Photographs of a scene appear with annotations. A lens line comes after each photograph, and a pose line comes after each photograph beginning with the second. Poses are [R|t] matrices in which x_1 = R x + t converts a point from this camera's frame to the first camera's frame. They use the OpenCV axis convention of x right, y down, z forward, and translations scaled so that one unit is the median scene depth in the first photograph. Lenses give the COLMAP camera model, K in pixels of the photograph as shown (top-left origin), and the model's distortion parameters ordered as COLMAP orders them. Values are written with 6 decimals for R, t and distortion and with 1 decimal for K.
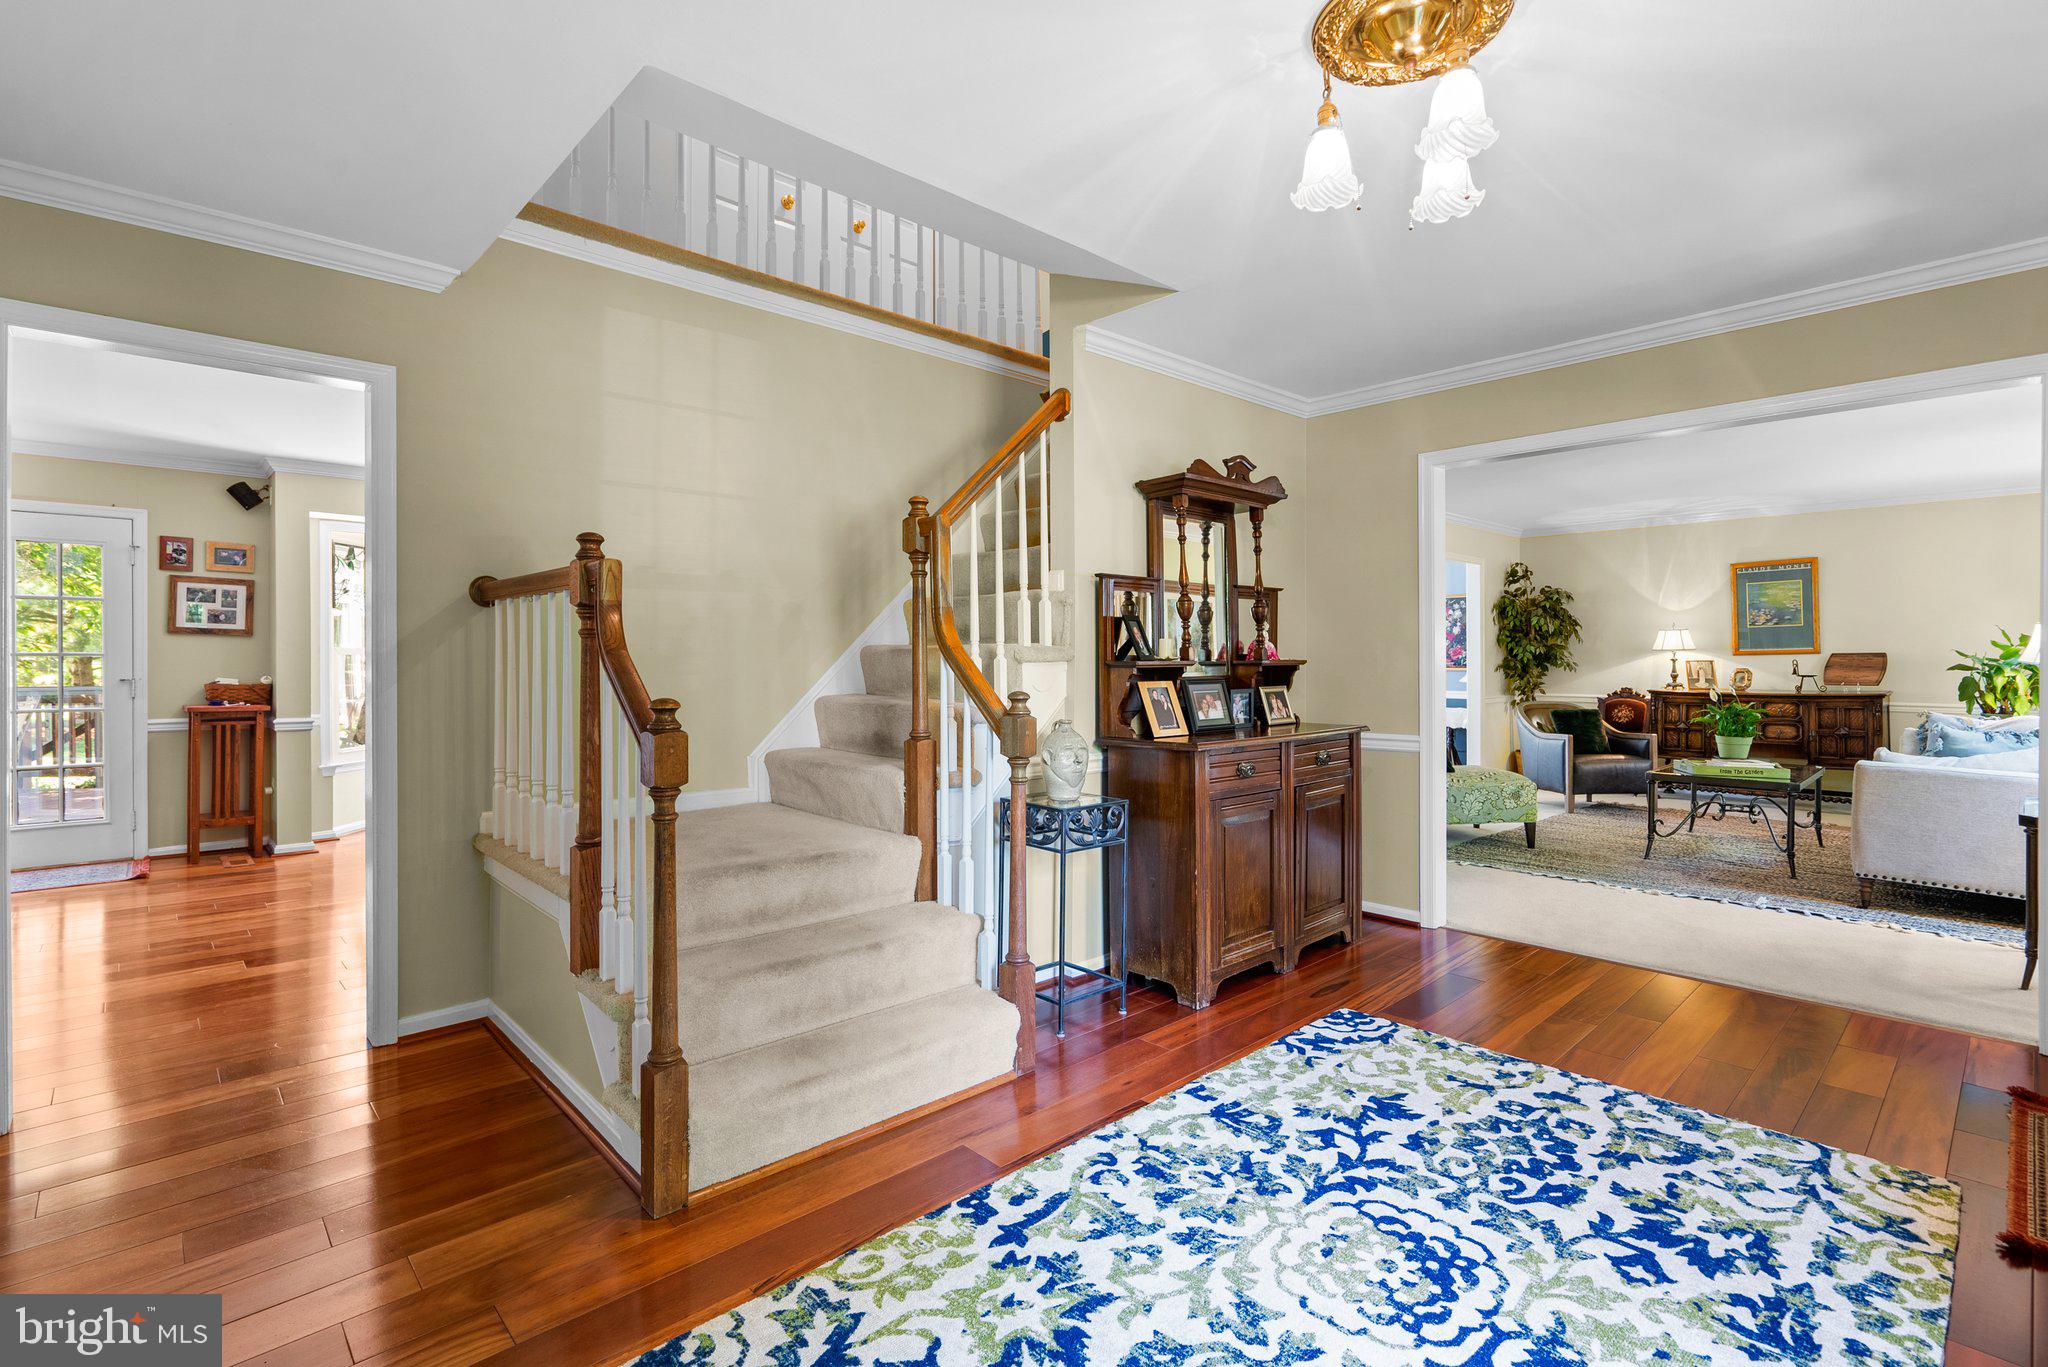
lens RADIAL K [[945.4, 0, 1020.0], [0, 945.4, 662.9], [0, 0, 1]] dist [-0.003441, 0.002002]
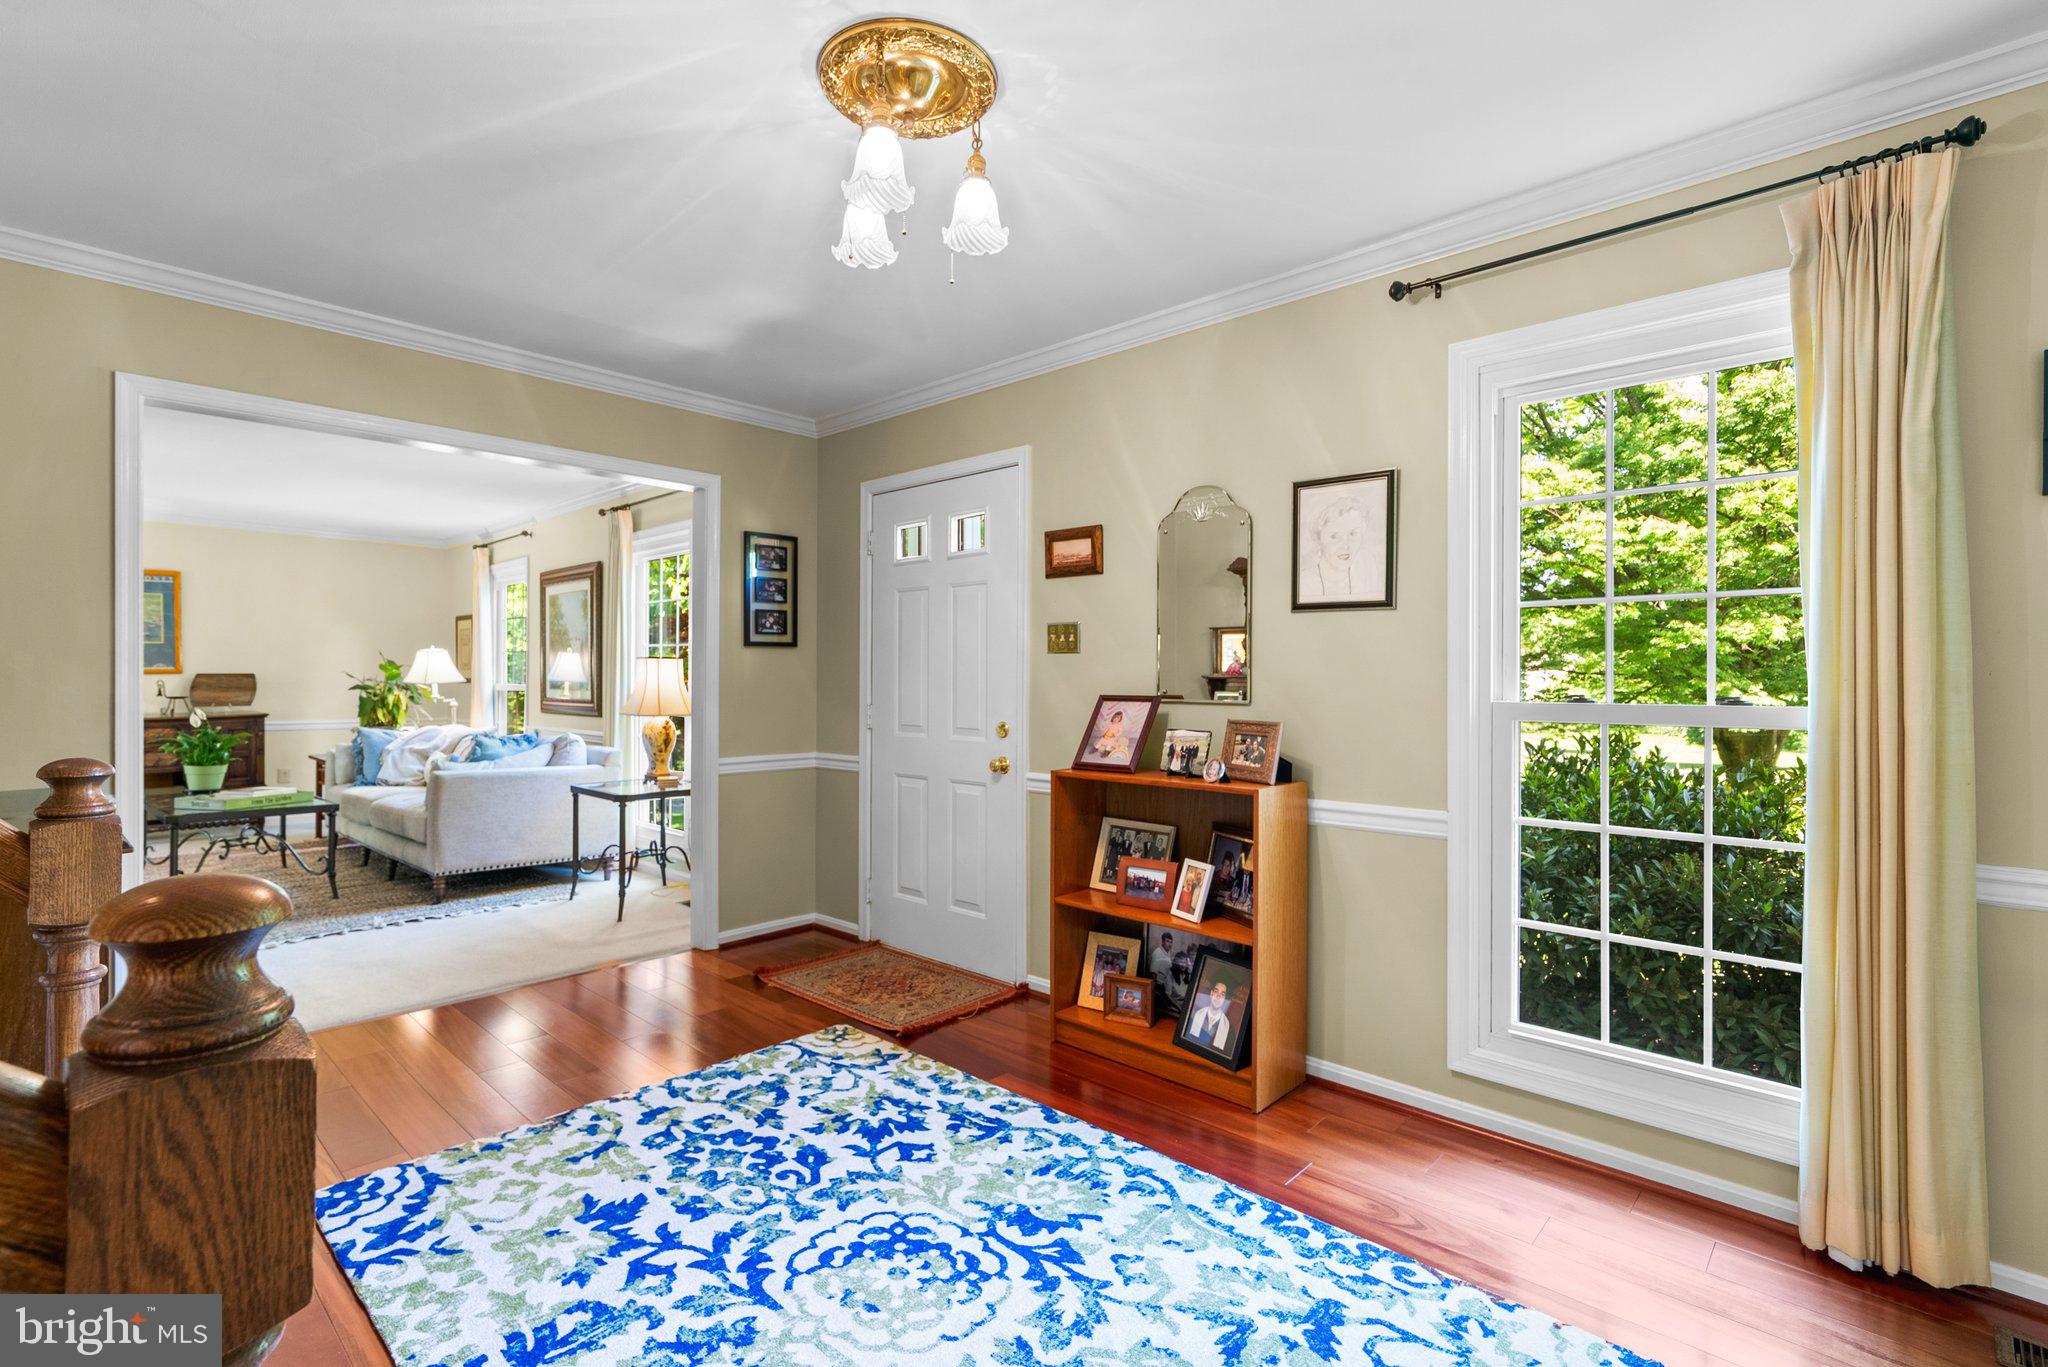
lens RADIAL K [[945.4, 0, 1025.6], [0, 945.4, 679.8], [0, 0, 1]] dist [-0.003441, 0.002002]
pose [[-0.064166, 0.003256, 0.997934, -0.439551], [-0.000074, 0.999995, -0.003268, -0.002193], [-0.997939, -0.000284, -0.064165, 0.630681]]
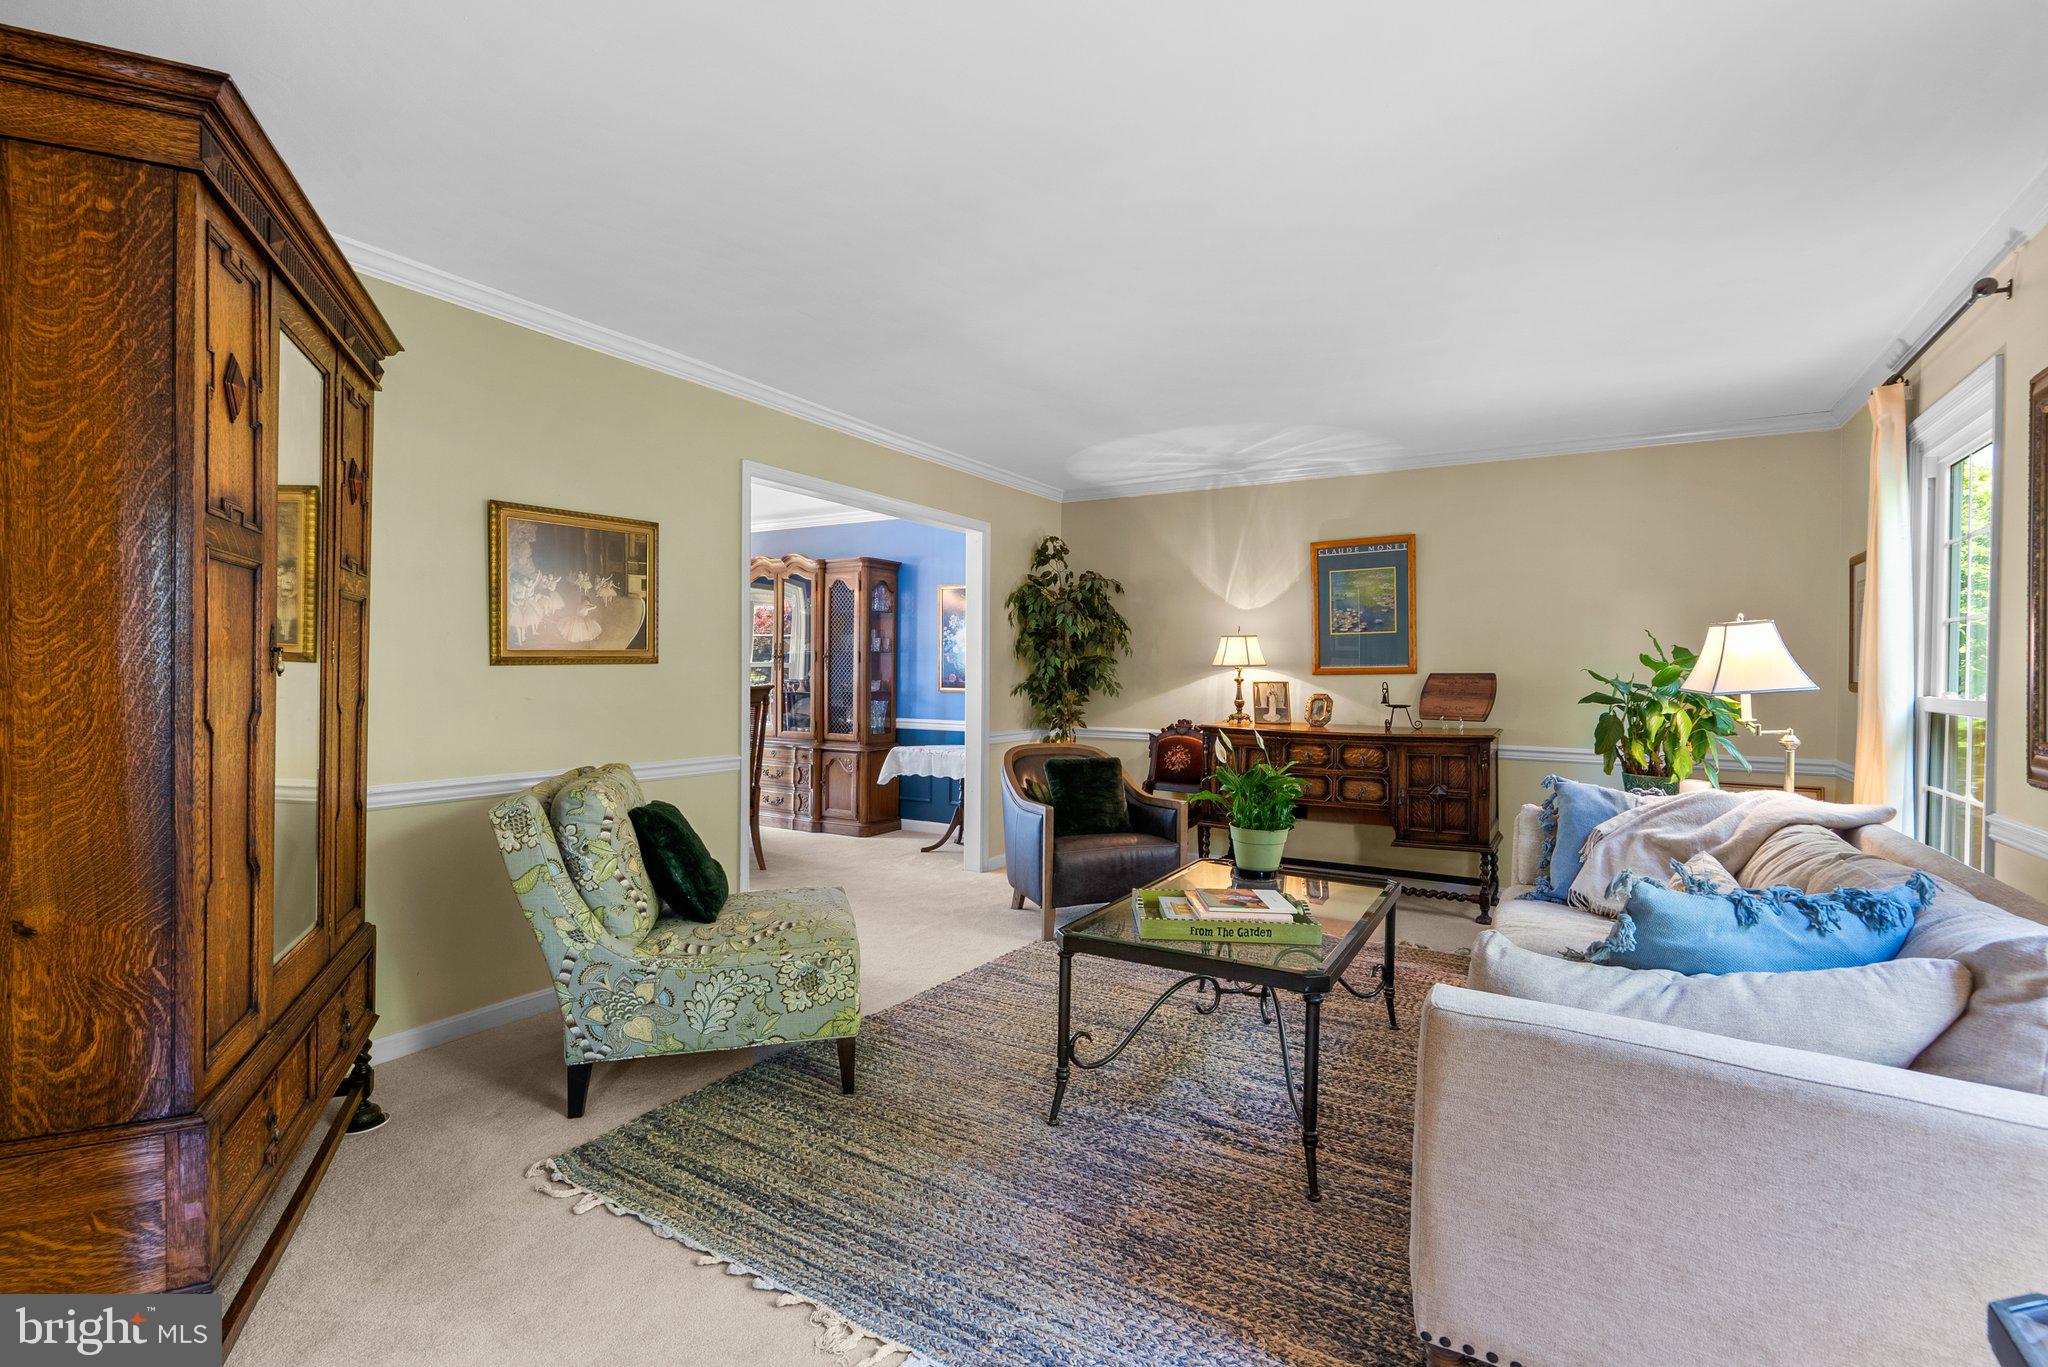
lens RADIAL K [[945.4, 0, 1012.4], [0, 945.4, 682.5], [0, 0, 1]] dist [-0.003441, 0.002002]
pose [[0.962799, 0.009531, 0.270051, 1.093345], [-0.010941, 0.999933, 0.003717, -0.008048], [-0.269997, -0.006533, 0.962839, 1.202641]]
